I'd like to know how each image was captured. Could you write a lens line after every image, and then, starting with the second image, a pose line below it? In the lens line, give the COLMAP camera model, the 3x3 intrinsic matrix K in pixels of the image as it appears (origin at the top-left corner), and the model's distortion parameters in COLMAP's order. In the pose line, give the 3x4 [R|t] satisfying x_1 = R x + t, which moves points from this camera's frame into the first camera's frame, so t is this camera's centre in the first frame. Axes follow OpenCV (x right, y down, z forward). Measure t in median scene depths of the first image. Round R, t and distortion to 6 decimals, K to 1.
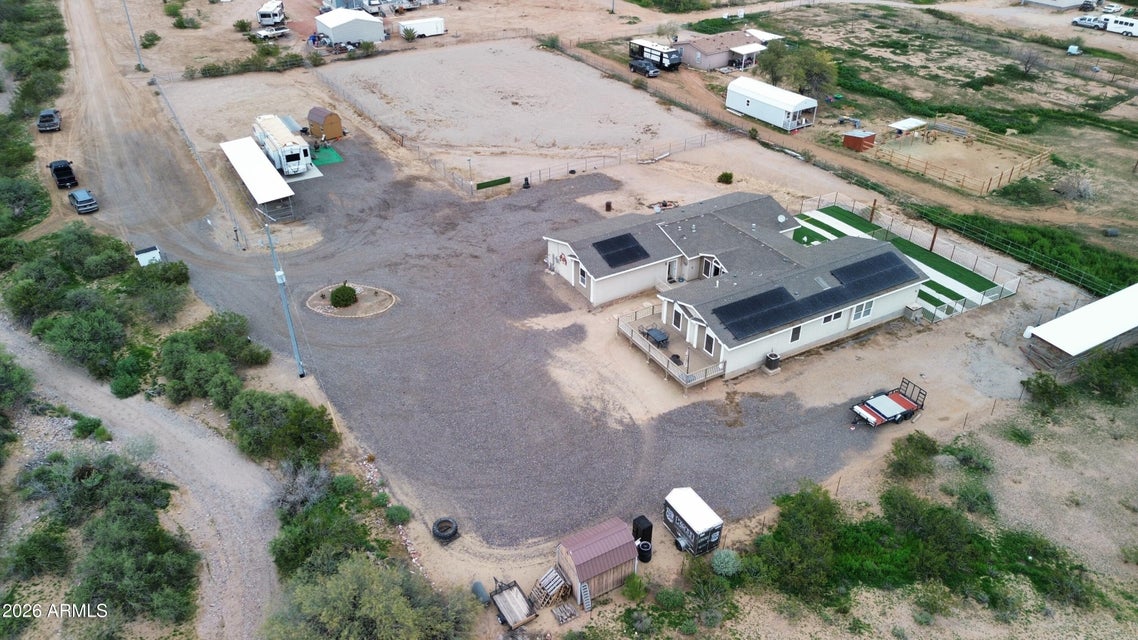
lens RADIAL K [[807.7, 0, 569.0], [0, 807.7, 320.0], [0, 0, 1]] dist [0.056243, -0.050228]
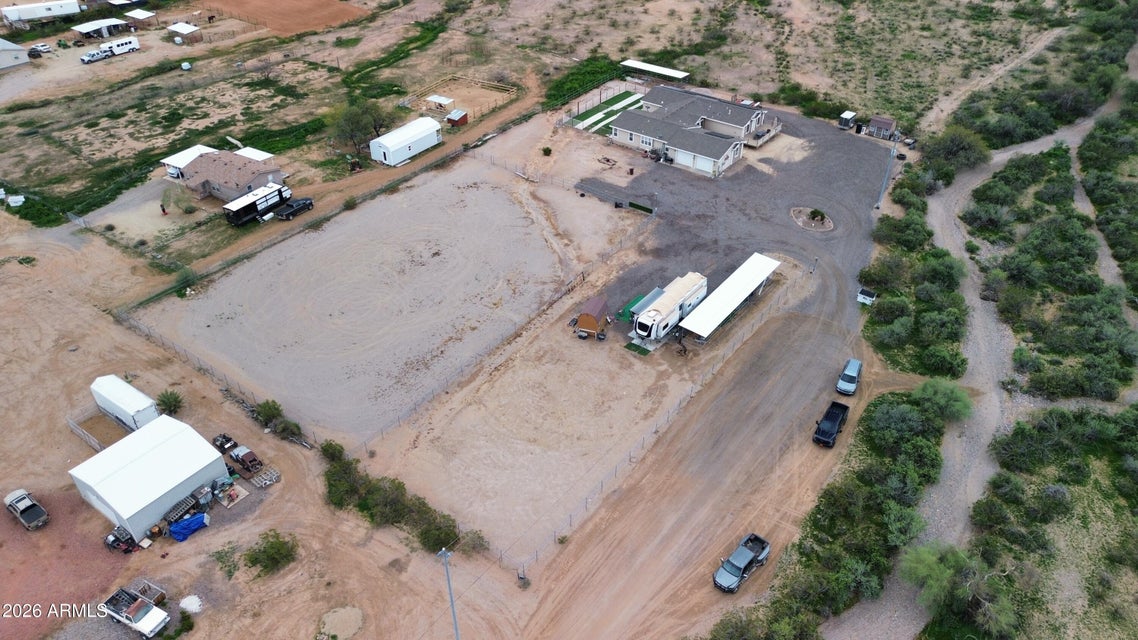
lens RADIAL K [[807.7, 0, 569.0], [0, 807.7, 320.0], [0, 0, 1]] dist [0.056243, -0.050228]
pose [[-0.388930, -0.542137, 0.744863, -1.085504], [0.495732, 0.558332, 0.665219, -0.962084], [-0.776520, 0.627976, 0.051602, 1.079699]]
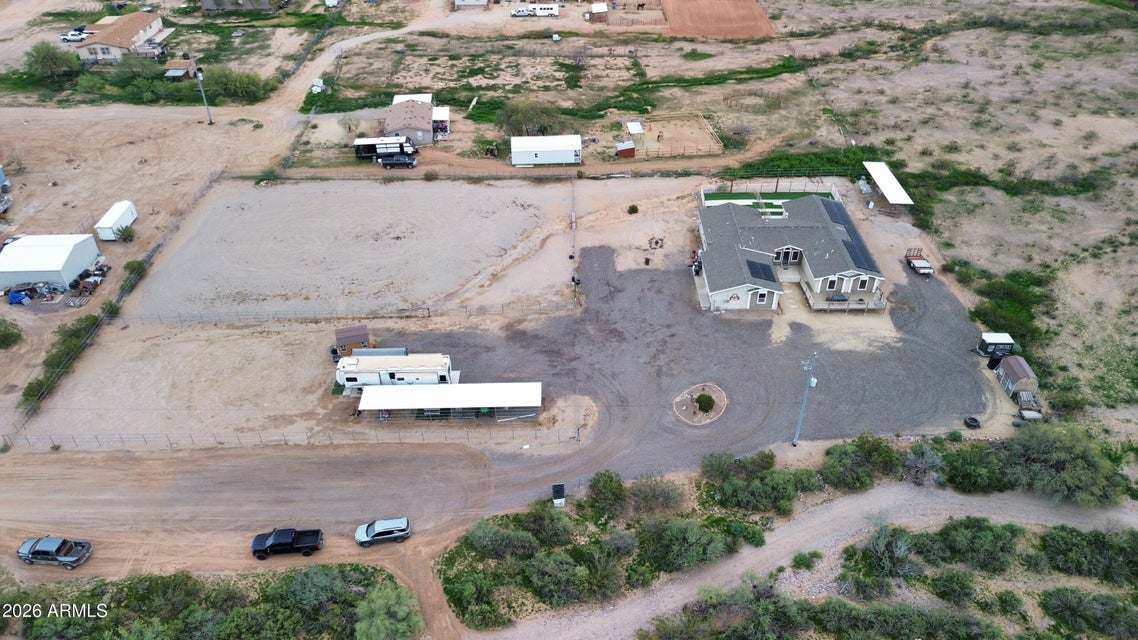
lens RADIAL K [[807.7, 0, 569.0], [0, 807.7, 320.0], [0, 0, 1]] dist [0.056243, -0.050228]
pose [[0.501494, -0.516644, 0.693962, -0.907353], [0.472602, 0.835458, 0.280458, -0.452331], [-0.724673, 0.187319, 0.663144, 0.200839]]
